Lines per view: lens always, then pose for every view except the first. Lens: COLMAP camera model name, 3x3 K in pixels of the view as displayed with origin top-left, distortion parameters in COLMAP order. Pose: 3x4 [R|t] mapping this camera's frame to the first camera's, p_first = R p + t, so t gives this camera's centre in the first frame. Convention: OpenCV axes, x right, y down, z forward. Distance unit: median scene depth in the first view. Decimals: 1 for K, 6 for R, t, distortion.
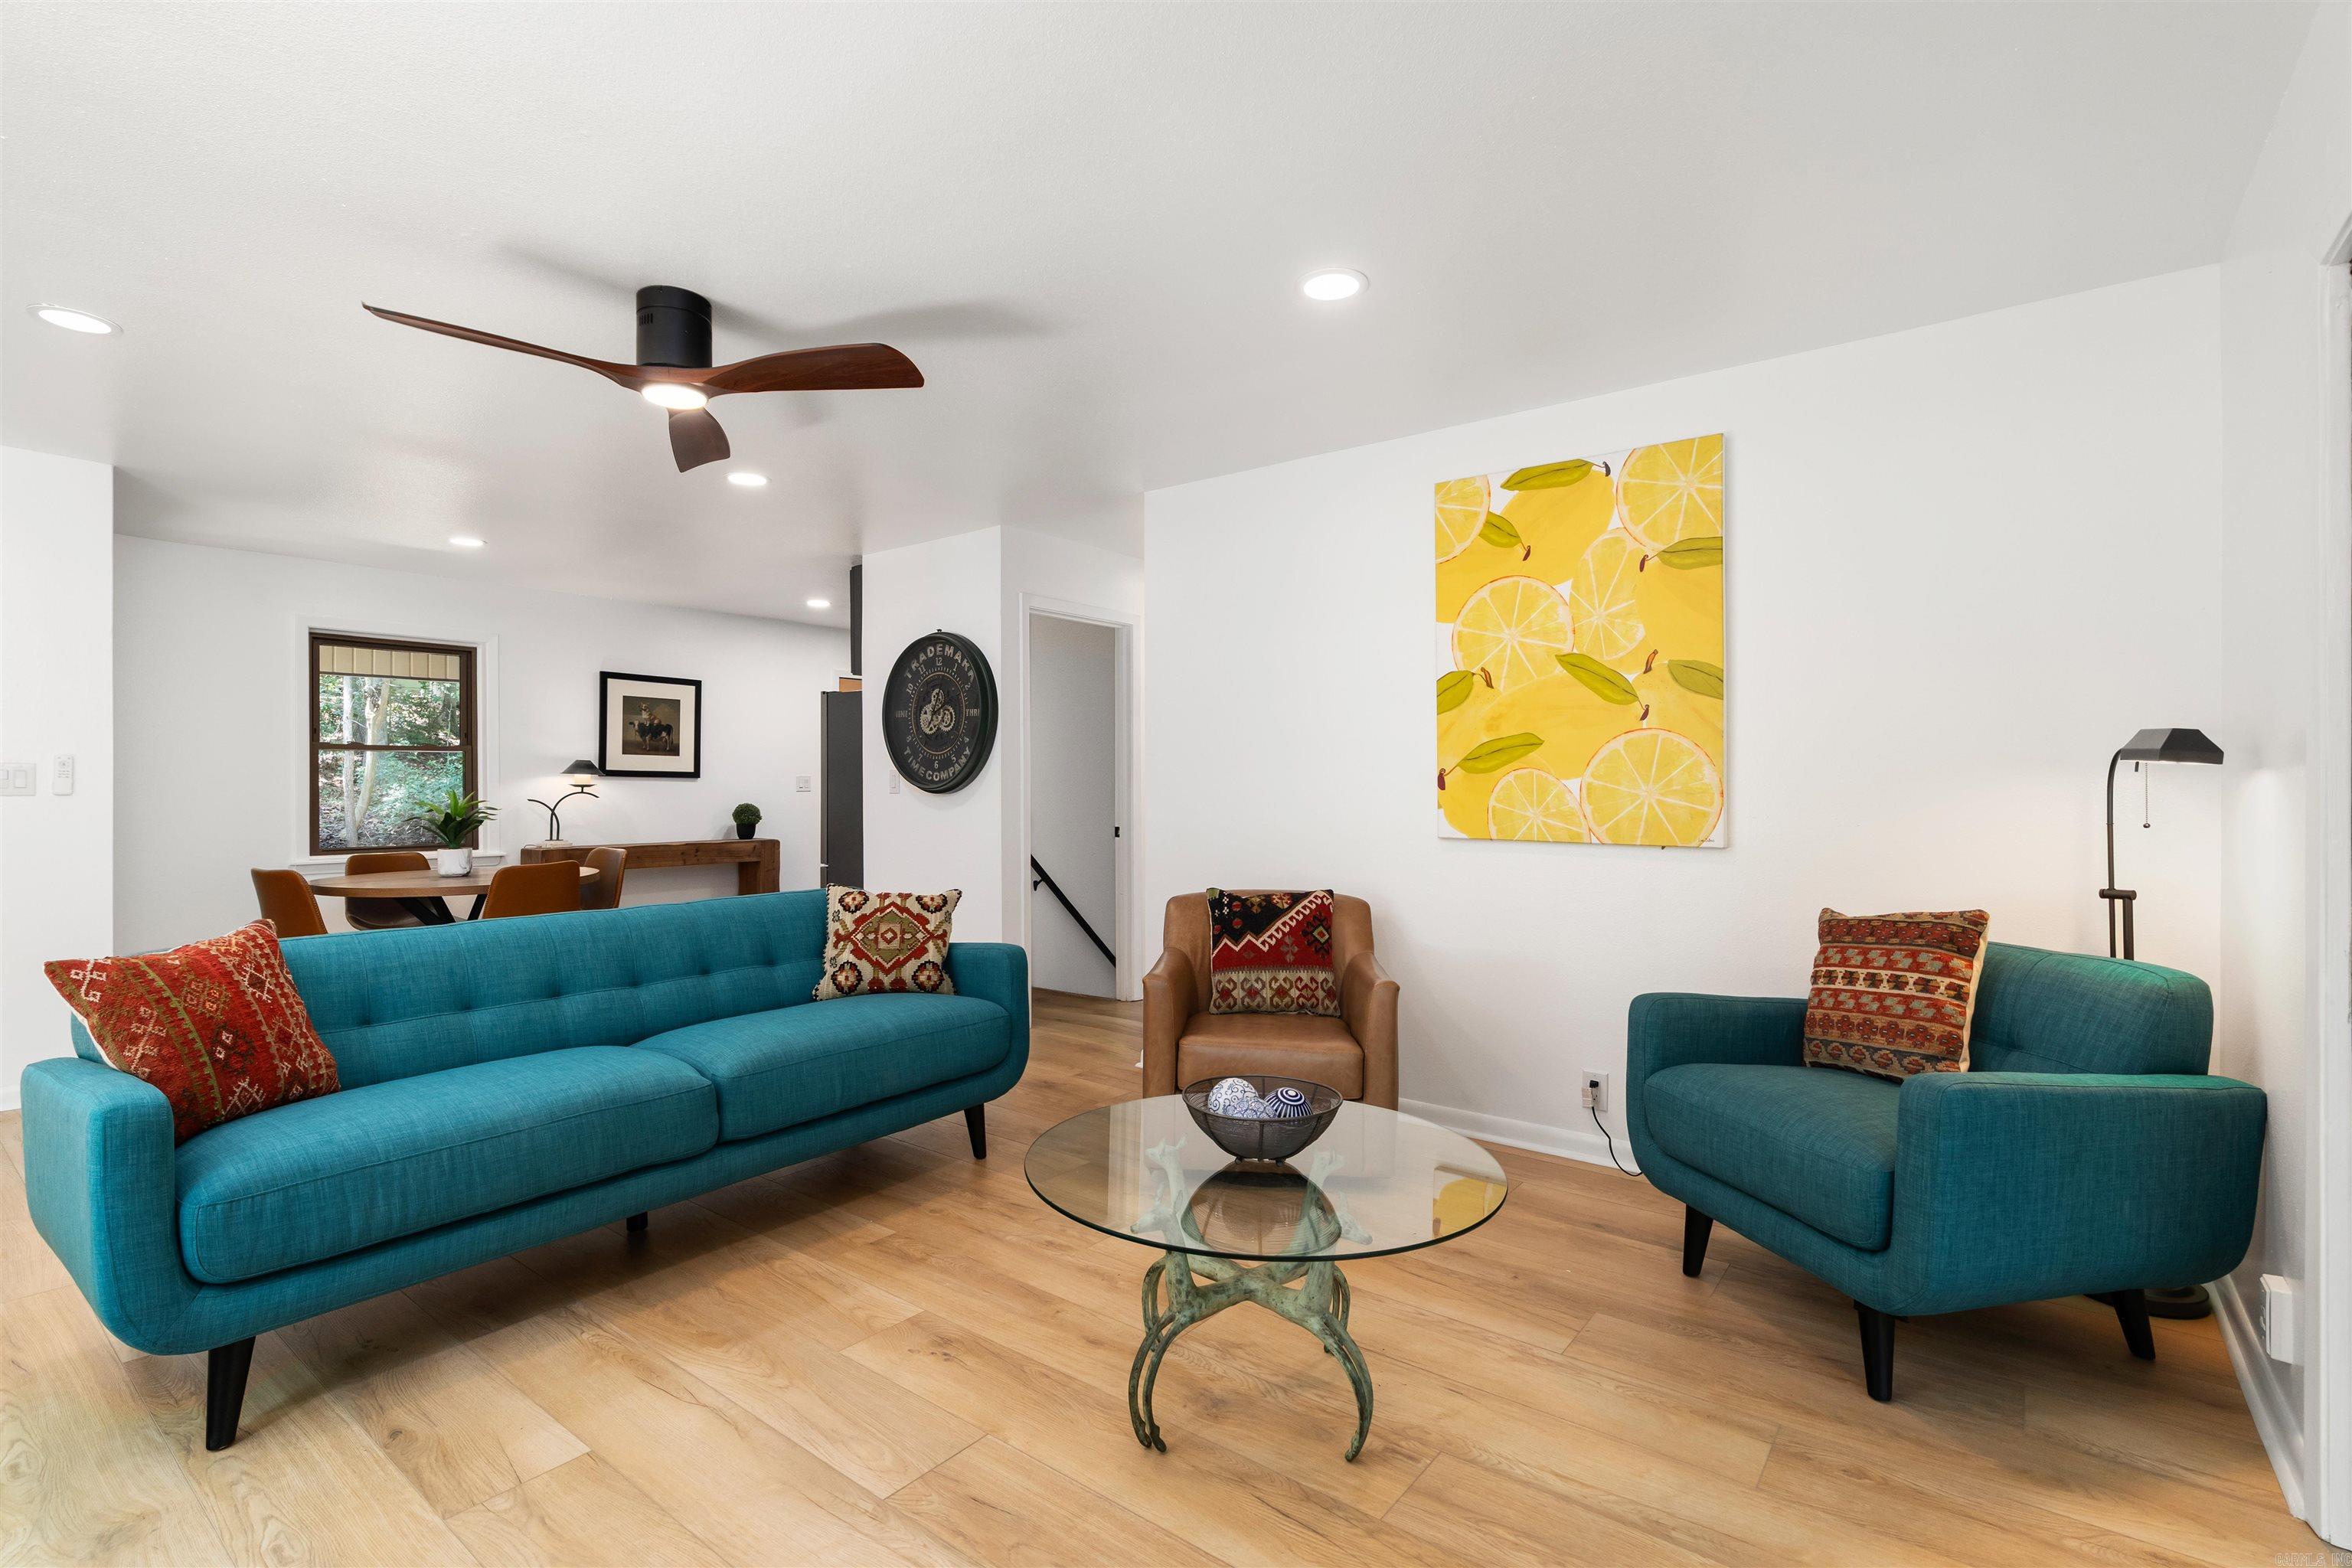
lens RADIAL K [[1080.2, 0, 1172.1], [0, 1080.2, 788.9], [0, 0, 1]] dist [-0.004279, 0.000938]
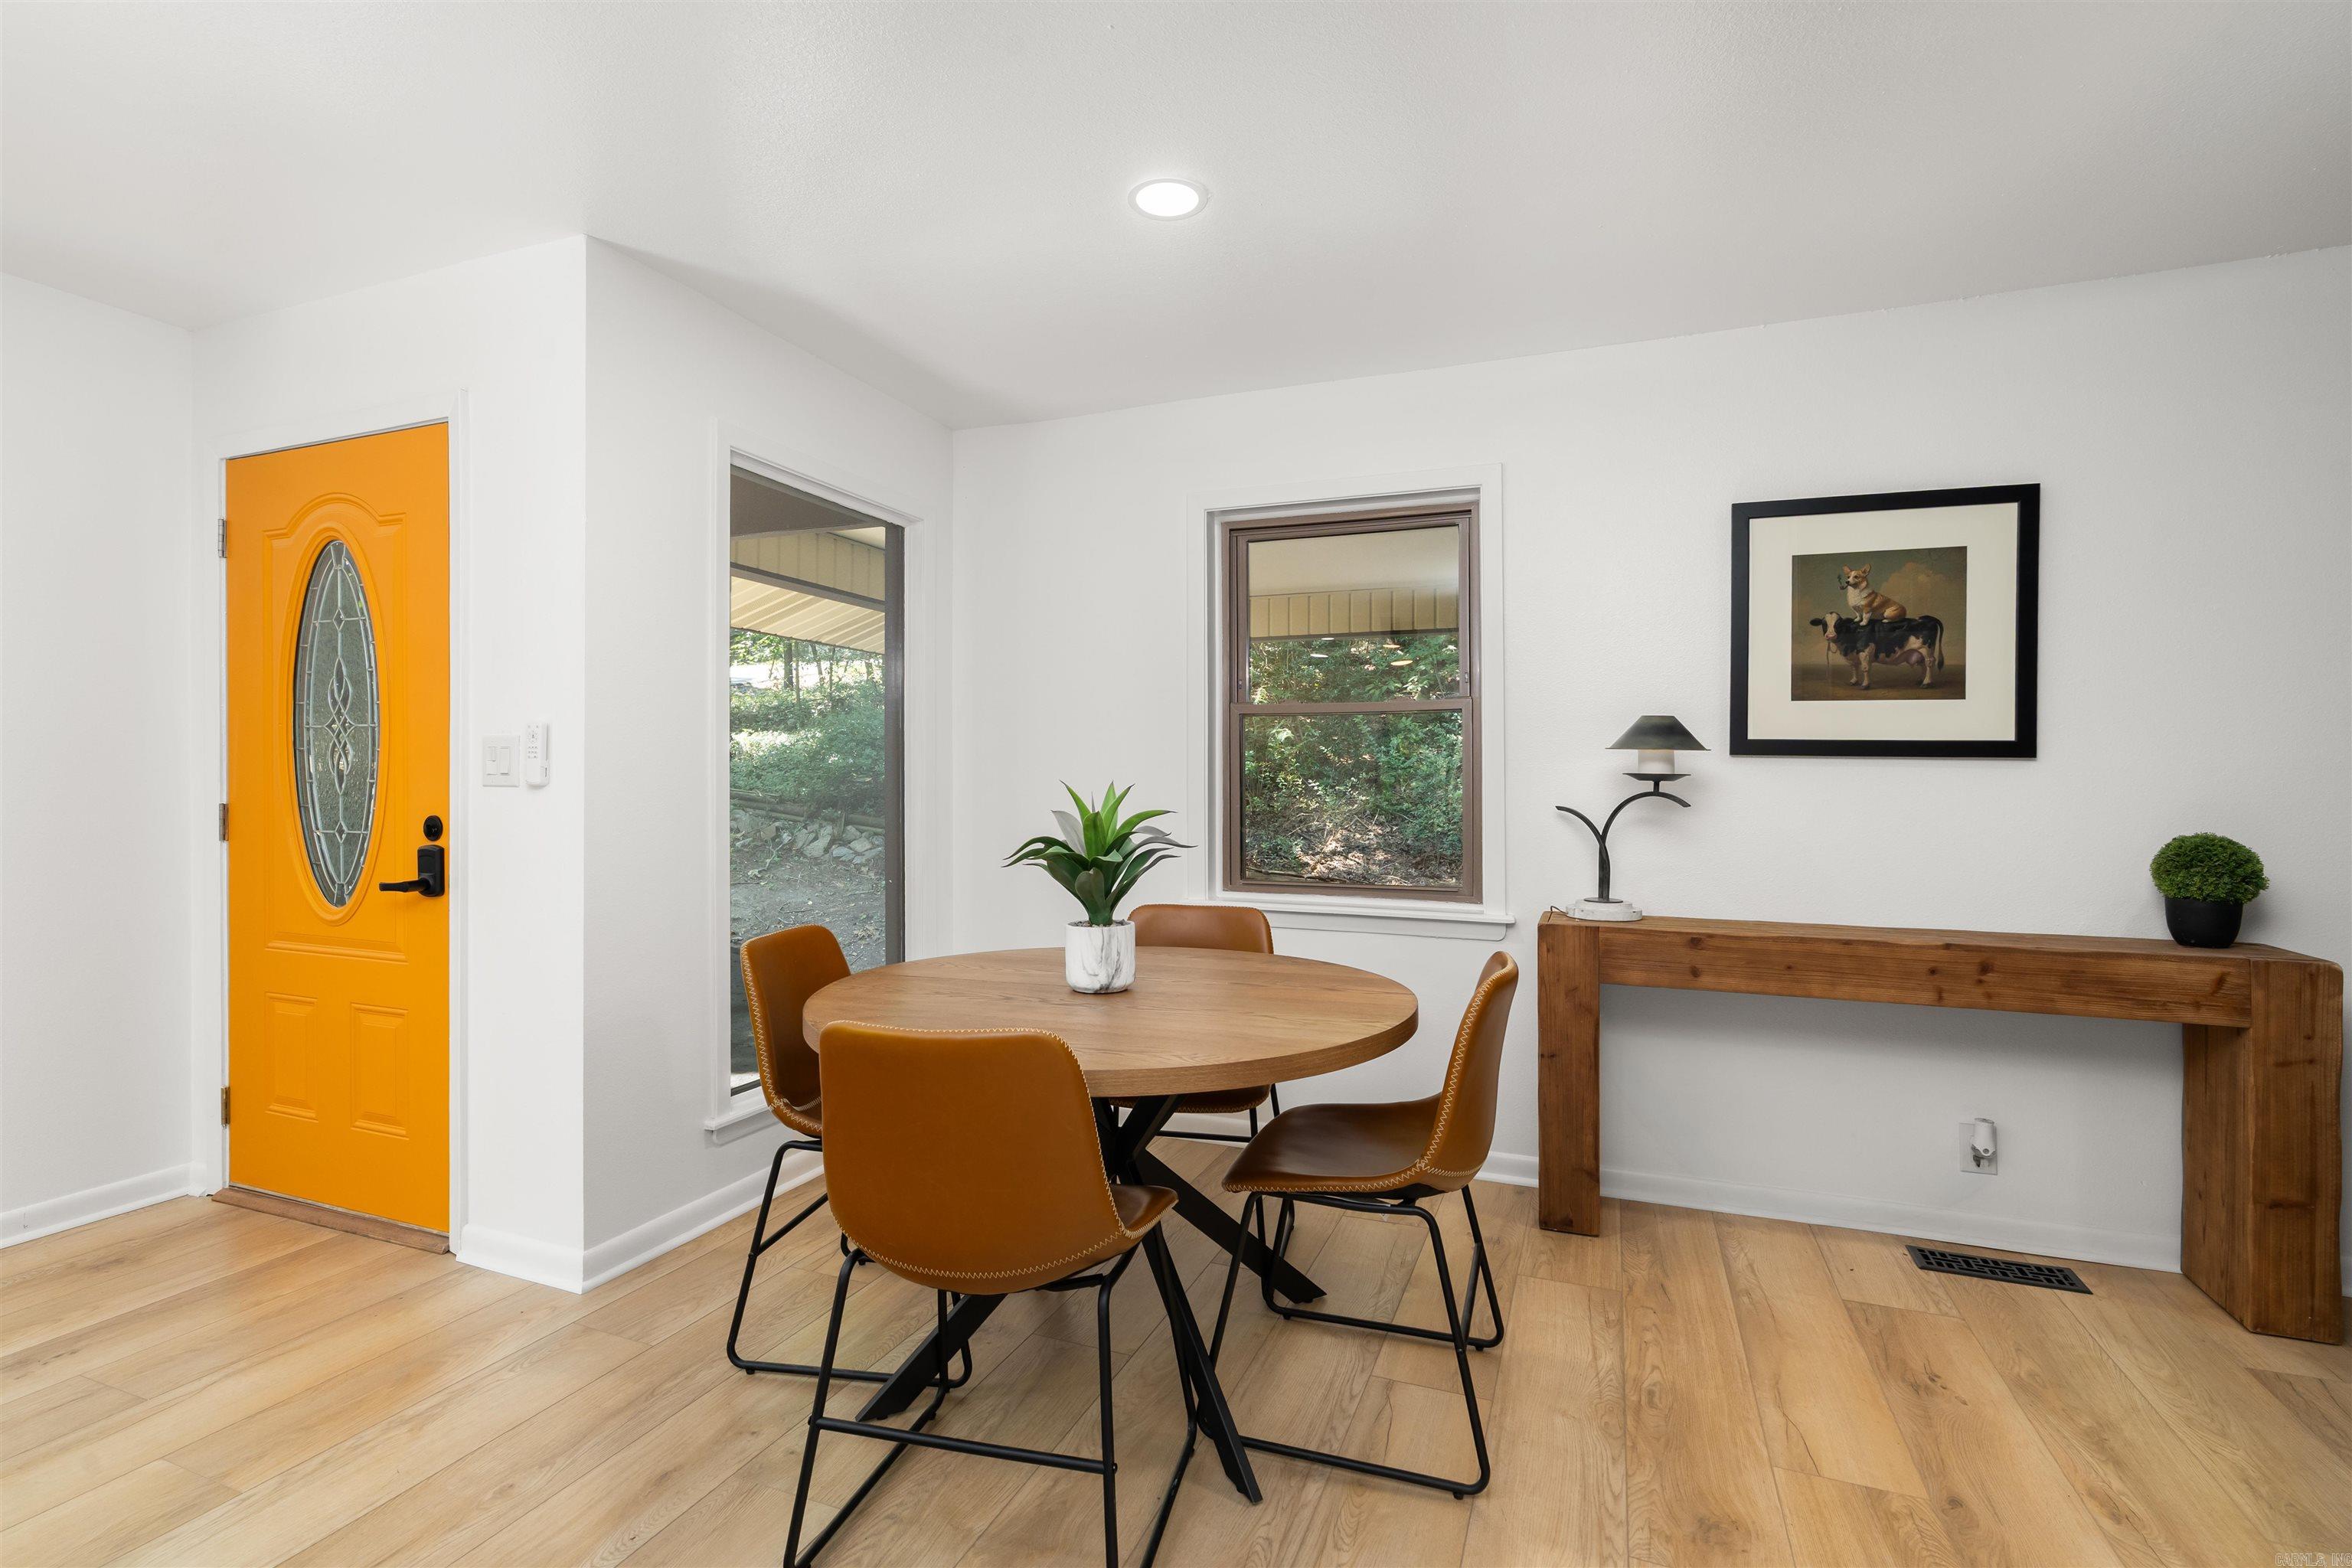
lens RADIAL K [[1080.2, 0, 1172.1], [0, 1080.2, 788.9], [0, 0, 1]] dist [-0.004279, 0.000938]
pose [[0.283569, 0.007130, -0.958925, -0.183670], [-0.008101, 0.999954, 0.005039, 0.000862], [0.958917, 0.006339, 0.283614, 0.653057]]
